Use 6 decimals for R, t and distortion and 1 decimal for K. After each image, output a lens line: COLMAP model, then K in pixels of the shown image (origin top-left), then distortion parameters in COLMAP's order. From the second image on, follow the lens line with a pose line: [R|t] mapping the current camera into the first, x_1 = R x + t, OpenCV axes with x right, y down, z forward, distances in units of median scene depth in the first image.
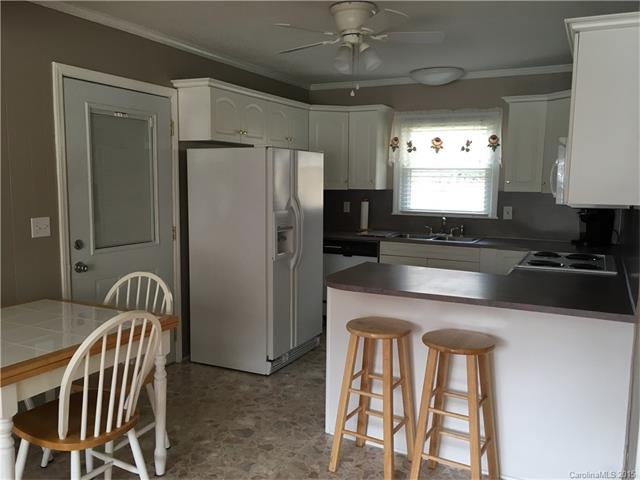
lens RADIAL K [[545.3, 0, 320.0], [0, 545.3, 240.0], [0, 0, 1]] dist [0.089157, -0.119012]
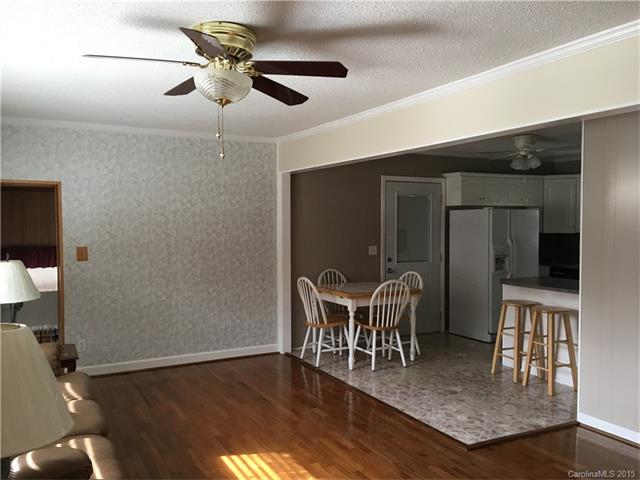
lens RADIAL K [[545.3, 0, 320.0], [0, 545.3, 240.0], [0, 0, 1]] dist [0.089157, -0.119012]
pose [[0.816724, 0.007516, -0.576980, 0.356102], [-0.054296, 0.996480, -0.063876, 0.053496], [0.574469, 0.083497, 0.814257, -0.551432]]
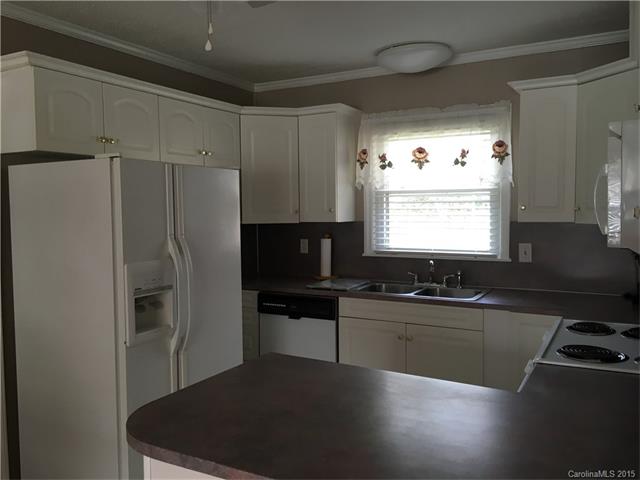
lens RADIAL K [[545.3, 0, 320.0], [0, 545.3, 240.0], [0, 0, 1]] dist [0.089157, -0.119012]
pose [[0.998910, -0.018471, -0.042874, 0.116872], [0.016055, 0.998301, -0.056015, -0.031069], [0.043836, 0.055265, 0.997509, 0.306604]]
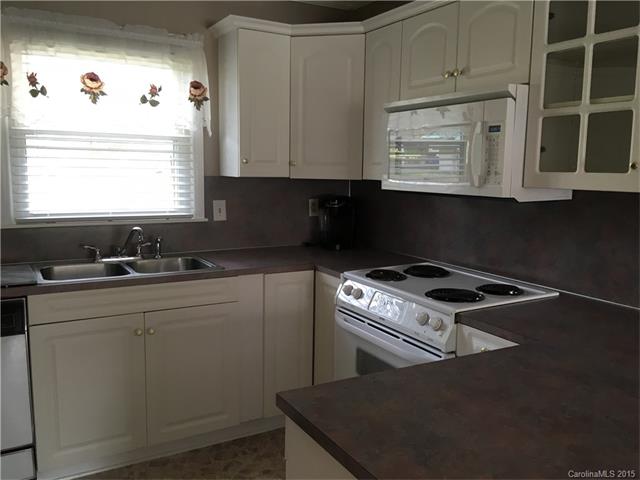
lens RADIAL K [[545.3, 0, 320.0], [0, 545.3, 240.0], [0, 0, 1]] dist [0.089157, -0.119012]
pose [[0.554847, -0.114485, 0.824038, -0.117457], [0.085784, 0.993080, 0.080210, -0.056586], [-0.827518, 0.026185, 0.560828, 0.557194]]
